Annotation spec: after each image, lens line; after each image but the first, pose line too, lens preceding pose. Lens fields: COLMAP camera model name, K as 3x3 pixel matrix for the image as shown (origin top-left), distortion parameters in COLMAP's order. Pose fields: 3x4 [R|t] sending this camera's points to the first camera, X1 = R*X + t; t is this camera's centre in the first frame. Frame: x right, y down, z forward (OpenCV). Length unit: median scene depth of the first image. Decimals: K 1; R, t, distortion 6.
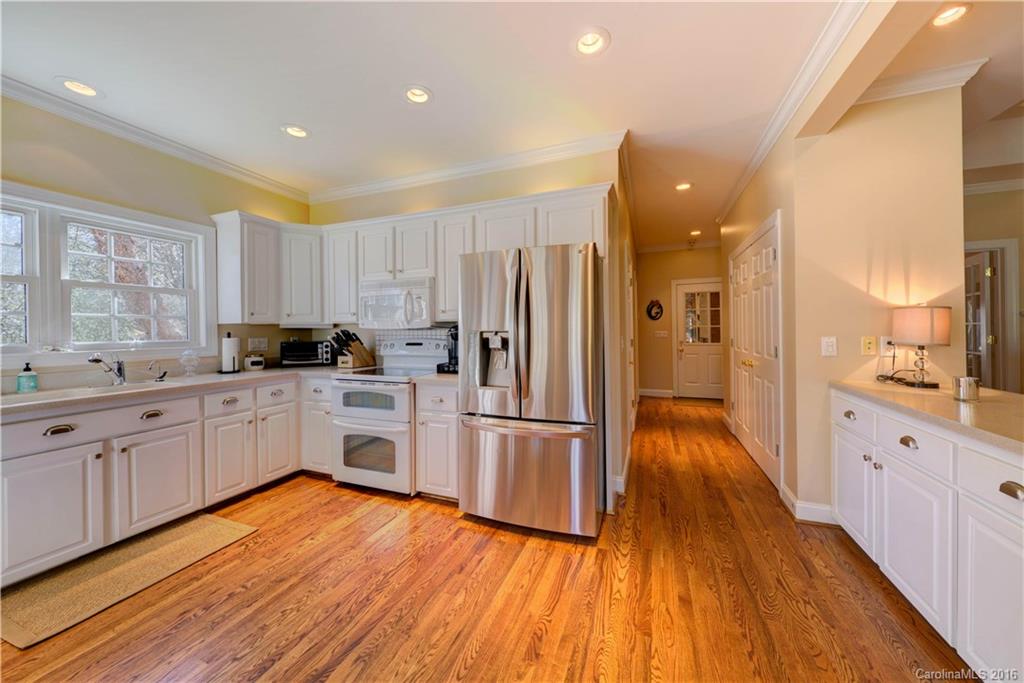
lens RADIAL K [[352.8, 0, 509.4], [0, 352.8, 328.8], [0, 0, 1]] dist [0.001428, -0.002032]
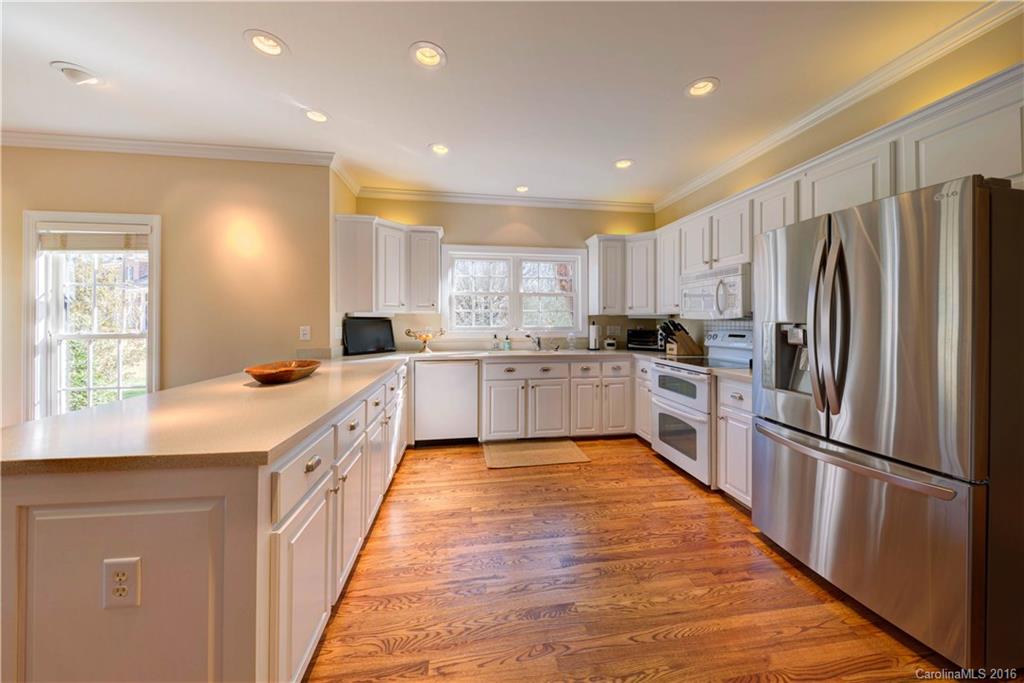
lens RADIAL K [[352.8, 0, 522.4], [0, 352.8, 319.0], [0, 0, 1]] dist [0.001428, -0.002032]
pose [[0.505497, 0.004140, -0.862818, 0.334233], [-0.003707, 0.999990, 0.002626, -0.002167], [0.862820, 0.001871, 0.505508, 0.048874]]
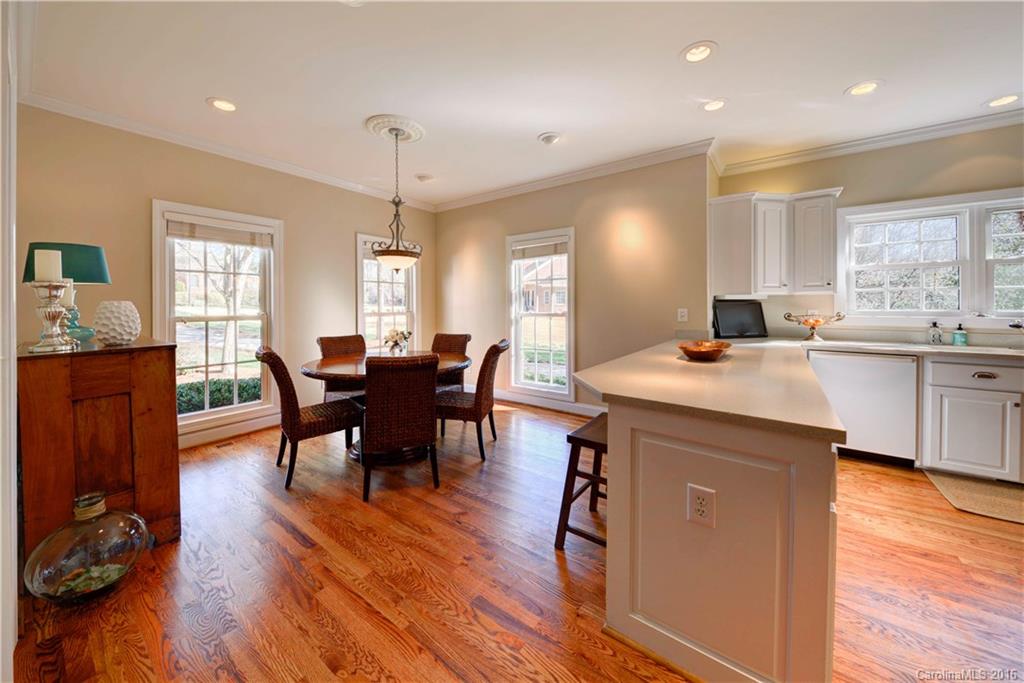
lens RADIAL K [[352.8, 0, 514.2], [0, 352.8, 307.4], [0, 0, 1]] dist [0.001428, -0.002032]
pose [[-0.252825, 0.018575, -0.967334, 0.330433], [0.007338, 0.999824, 0.017281, -0.003676], [0.967484, -0.002729, -0.252916, -0.281586]]
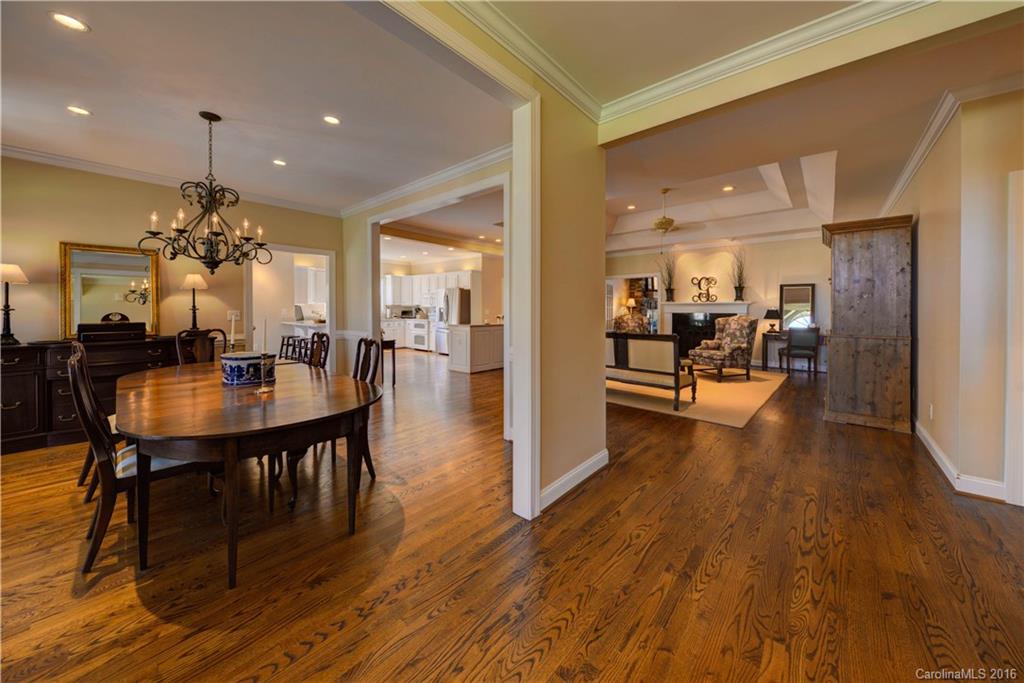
lens RADIAL K [[352.8, 0, 539.2], [0, 352.8, 309.4], [0, 0, 1]] dist [0.001428, -0.002032]
pose [[0.958157, 0.012795, -0.285956, 2.142331], [-0.010678, 0.999903, 0.008963, -0.023471], [0.286042, -0.005534, 0.958201, -2.528277]]
